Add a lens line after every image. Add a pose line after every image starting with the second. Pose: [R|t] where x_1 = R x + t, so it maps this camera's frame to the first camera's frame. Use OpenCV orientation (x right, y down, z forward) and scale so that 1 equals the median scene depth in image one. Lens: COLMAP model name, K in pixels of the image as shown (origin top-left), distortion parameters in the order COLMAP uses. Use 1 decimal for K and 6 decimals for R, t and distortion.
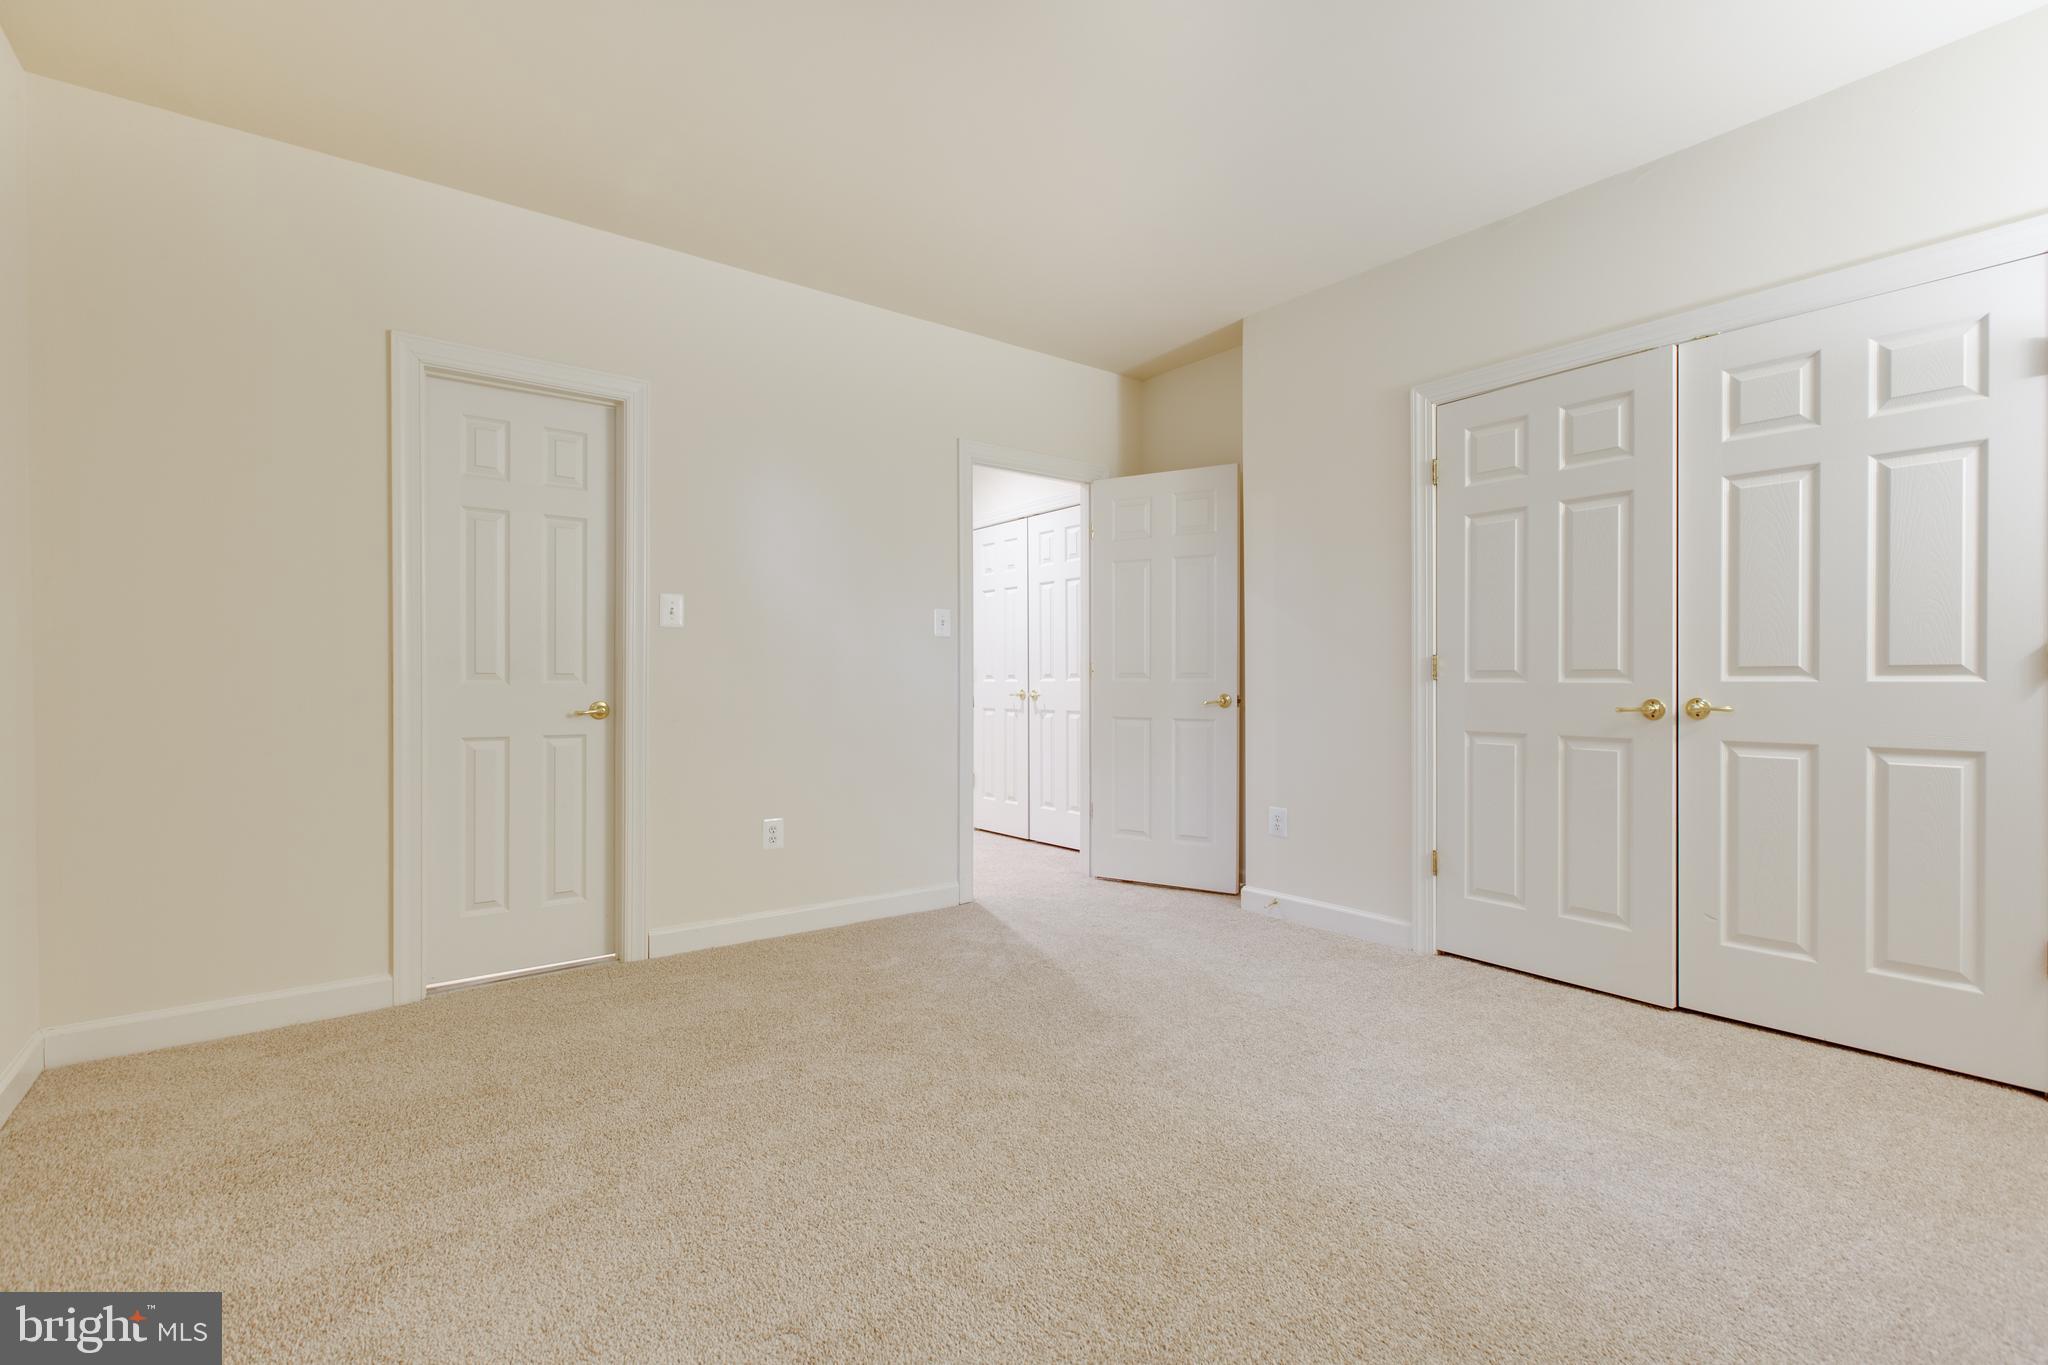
lens RADIAL K [[922.5, 0, 1029.1], [0, 922.5, 690.4], [0, 0, 1]] dist [0.002151, 0.000423]
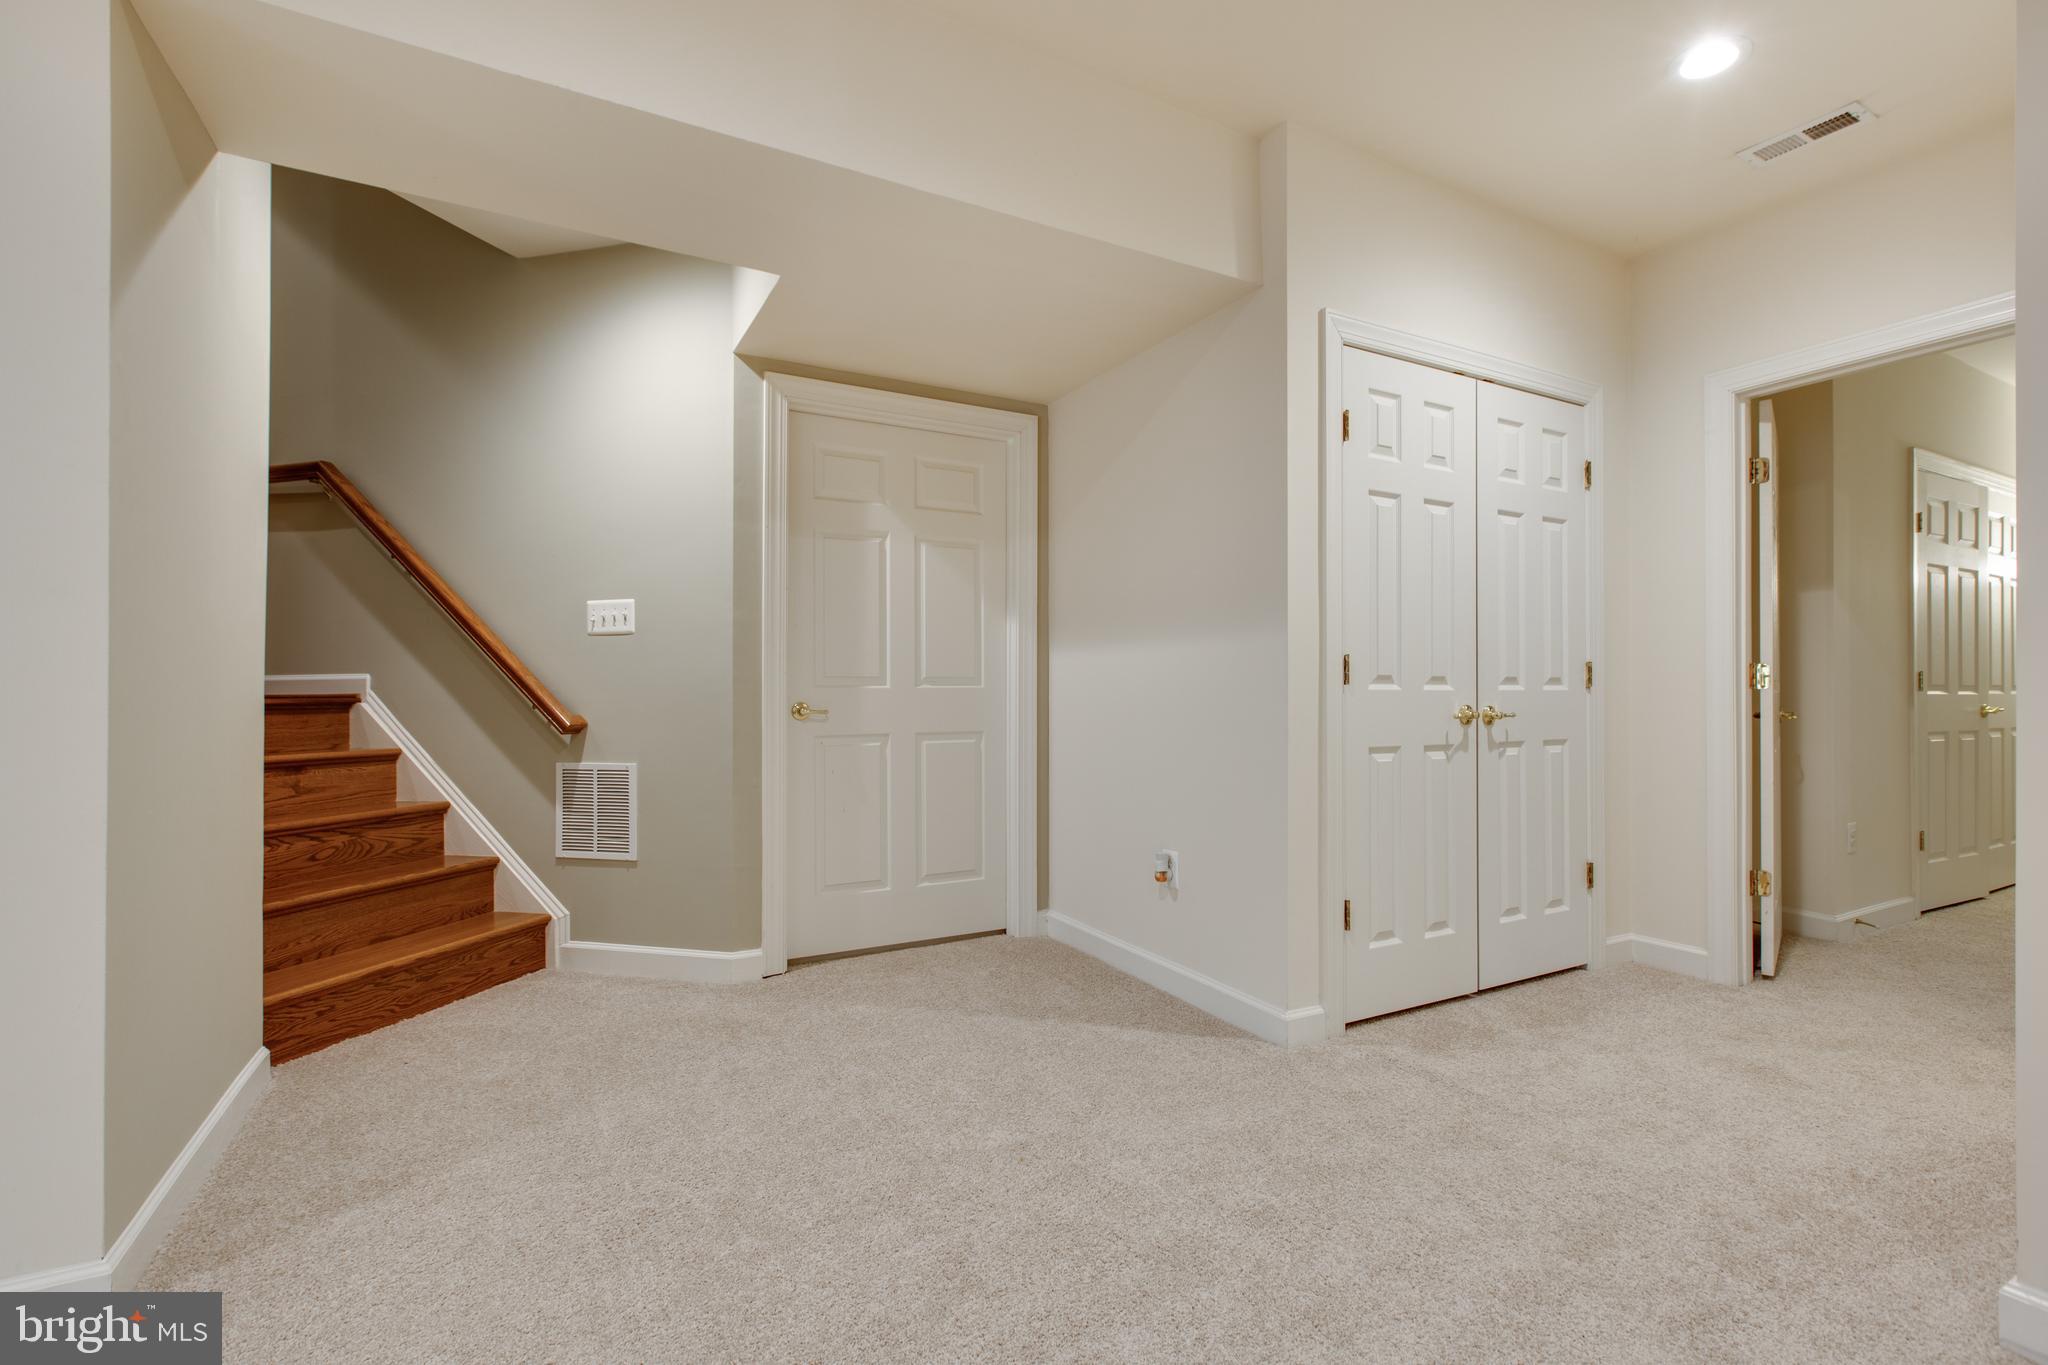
lens RADIAL K [[922.5, 0, 1029.1], [0, 922.5, 690.4], [0, 0, 1]] dist [0.002151, 0.000423]
pose [[0.148716, 0.007564, 0.988851, -0.560615], [0.008689, 0.999922, -0.008956, -0.007082], [-0.988842, 0.009924, 0.148639, 1.178304]]
